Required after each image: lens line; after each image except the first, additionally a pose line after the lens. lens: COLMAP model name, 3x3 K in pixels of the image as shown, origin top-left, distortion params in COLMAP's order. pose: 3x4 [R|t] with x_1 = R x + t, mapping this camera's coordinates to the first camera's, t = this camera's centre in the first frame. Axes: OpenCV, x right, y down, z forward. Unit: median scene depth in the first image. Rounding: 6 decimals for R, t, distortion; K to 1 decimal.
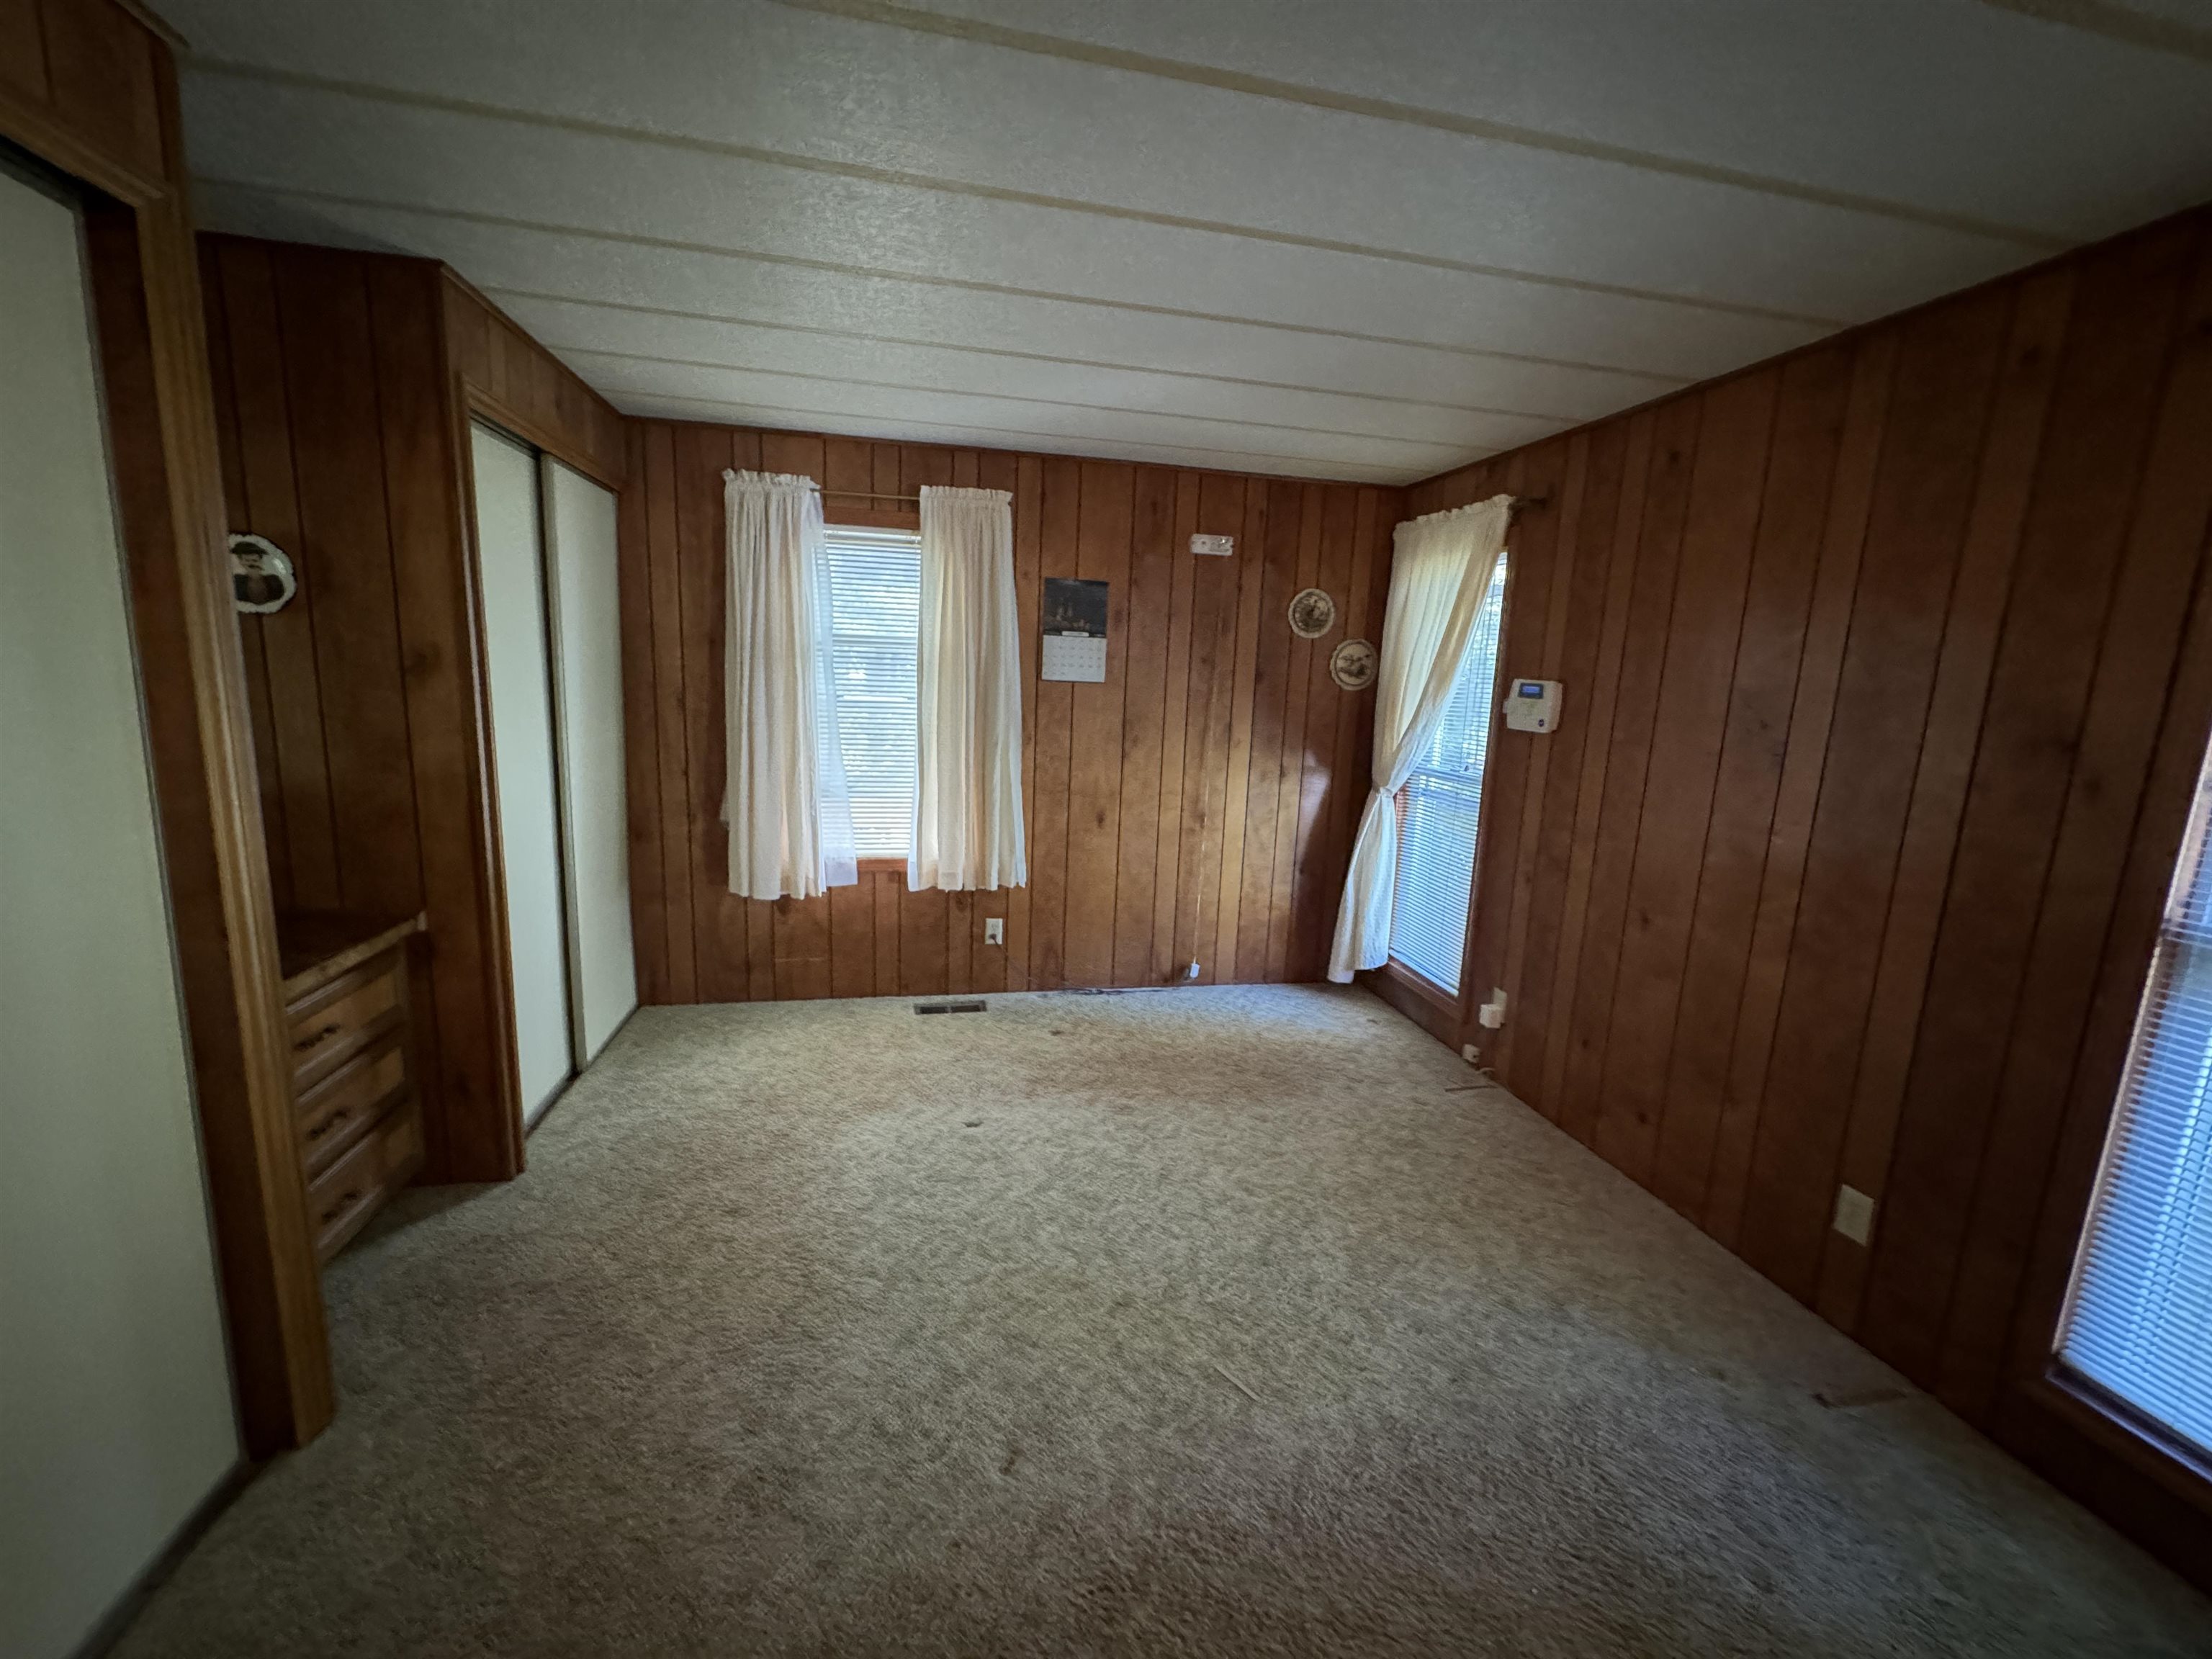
lens RADIAL K [[879.9, 0, 1107.4], [0, 879.9, 829.9], [0, 0, 1]] dist [-0.004388, 0.001103]
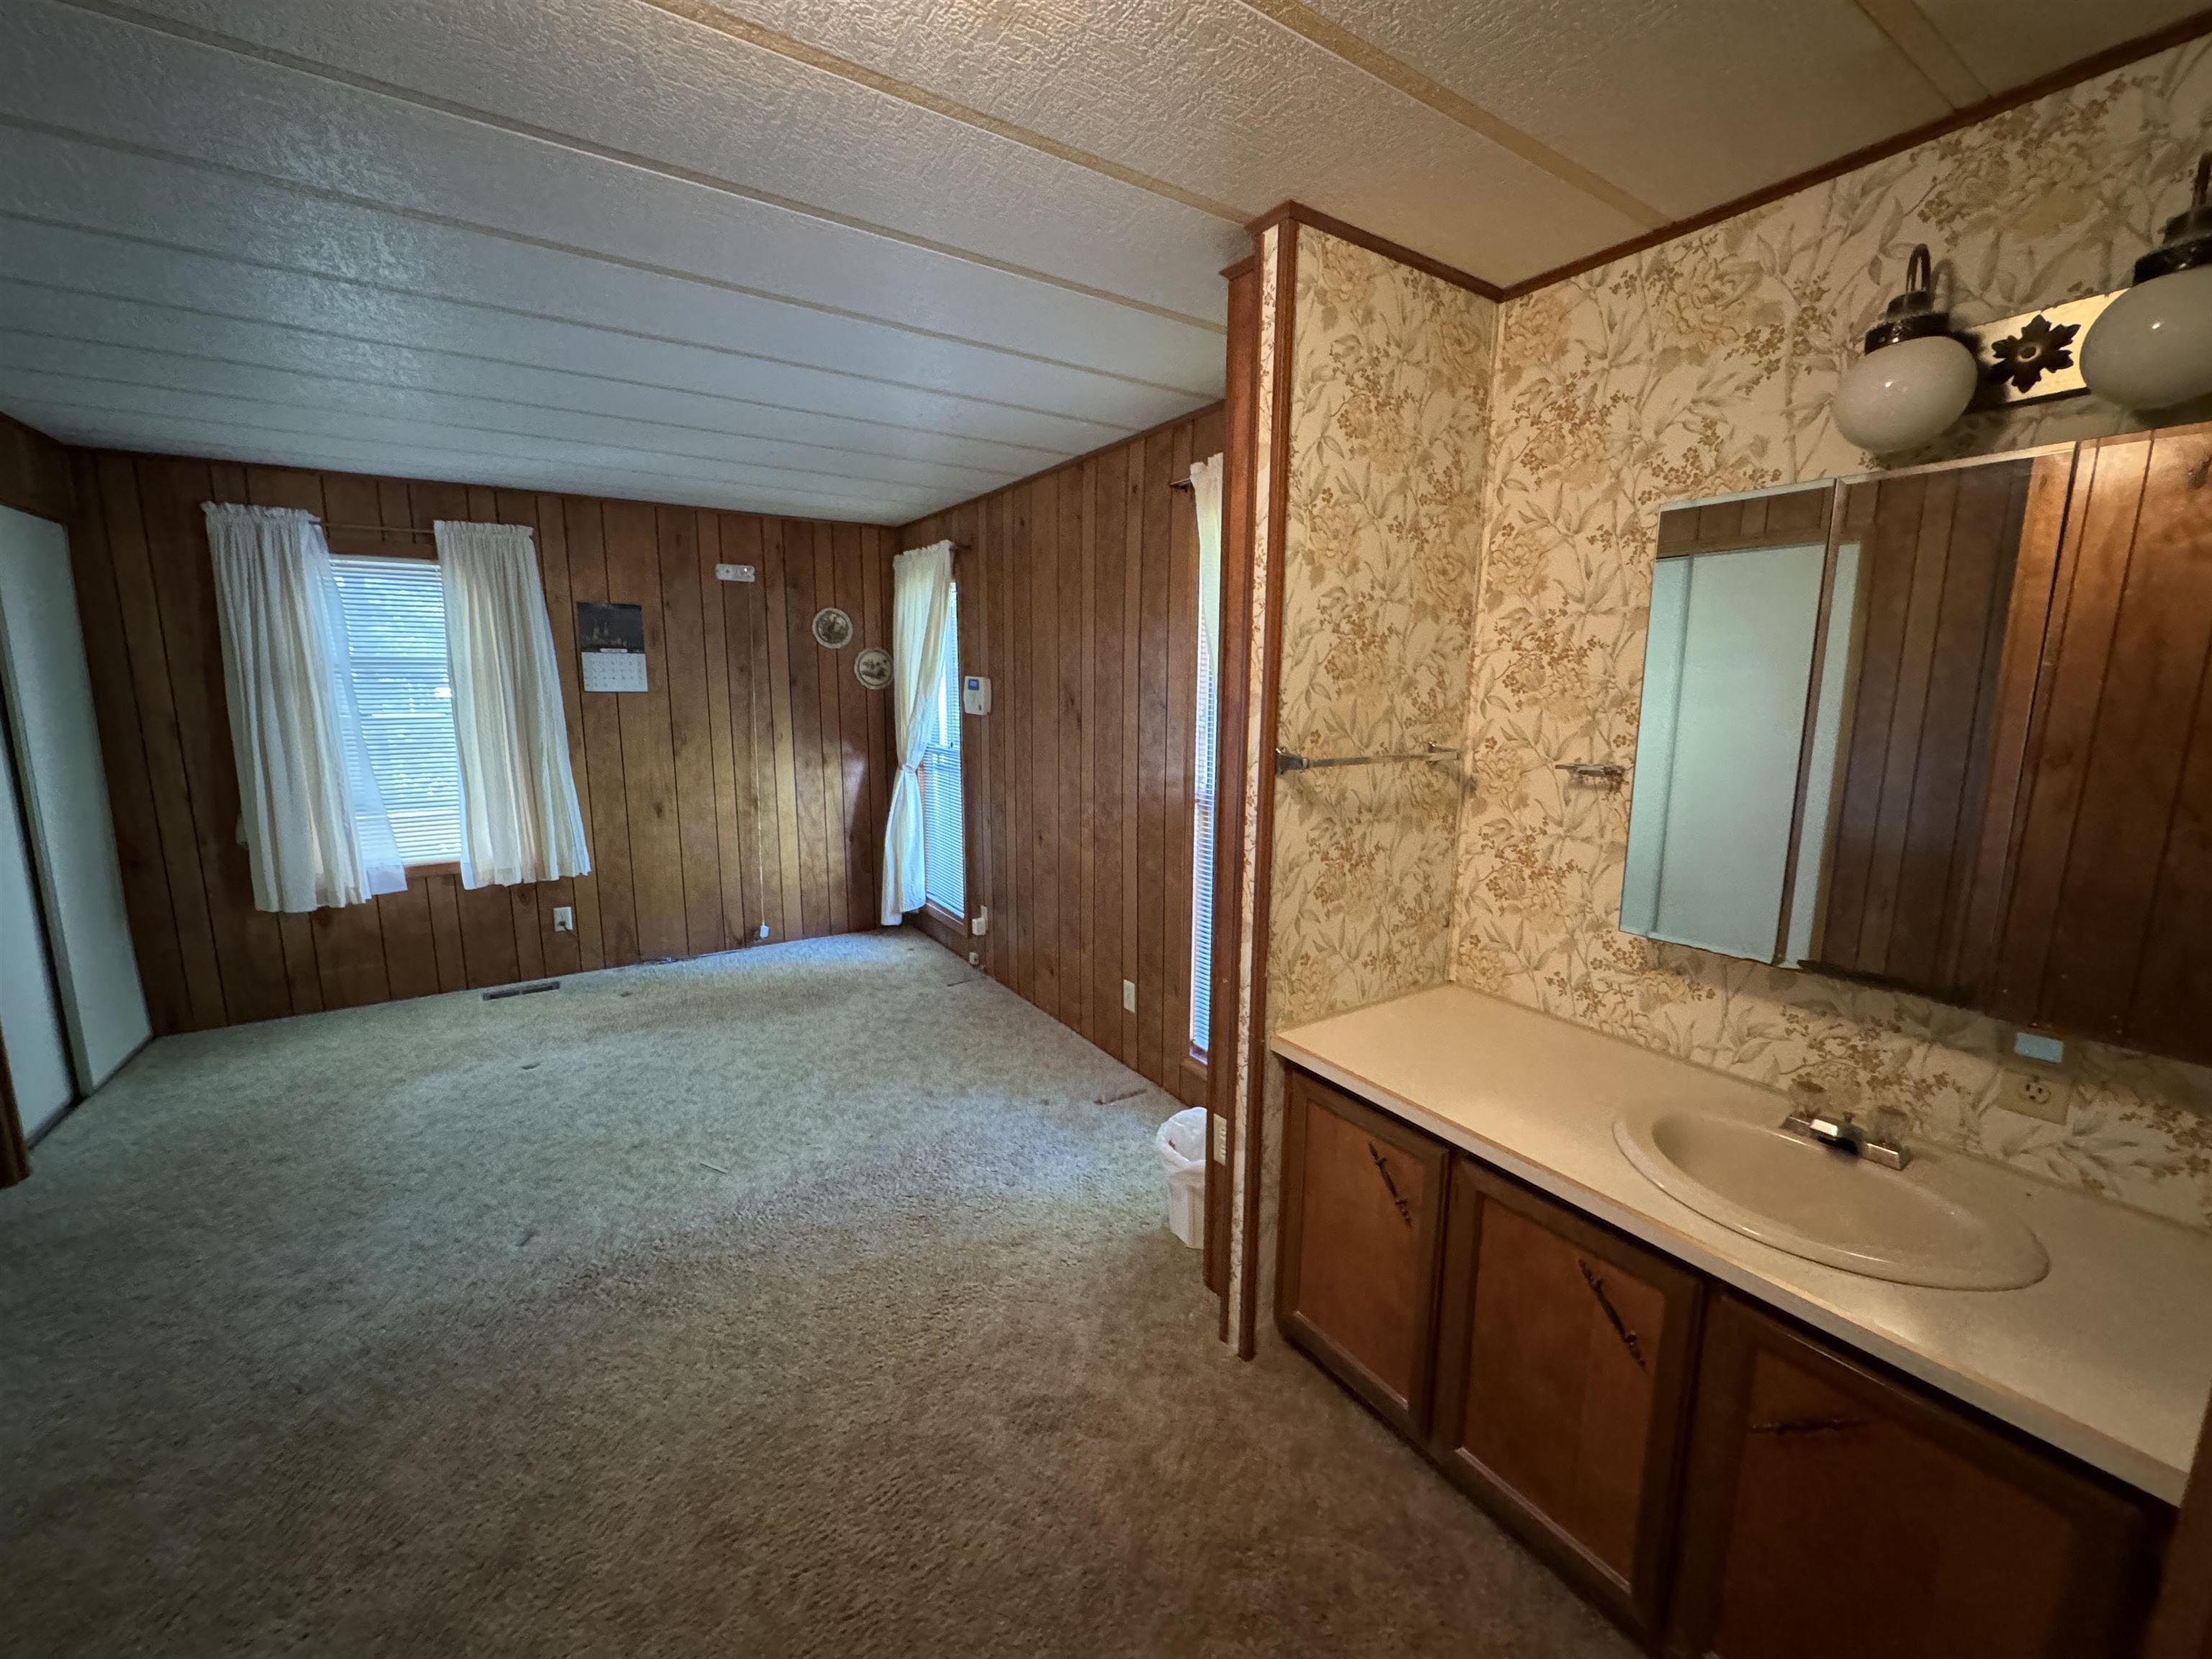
lens RADIAL K [[879.9, 0, 1106.2], [0, 879.9, 828.1], [0, 0, 1]] dist [-0.004388, 0.001103]
pose [[0.934294, -0.095777, 0.343398, 0.156412], [0.096231, 0.995234, 0.015762, 0.054518], [-0.343271, 0.018320, 0.939058, -0.308040]]
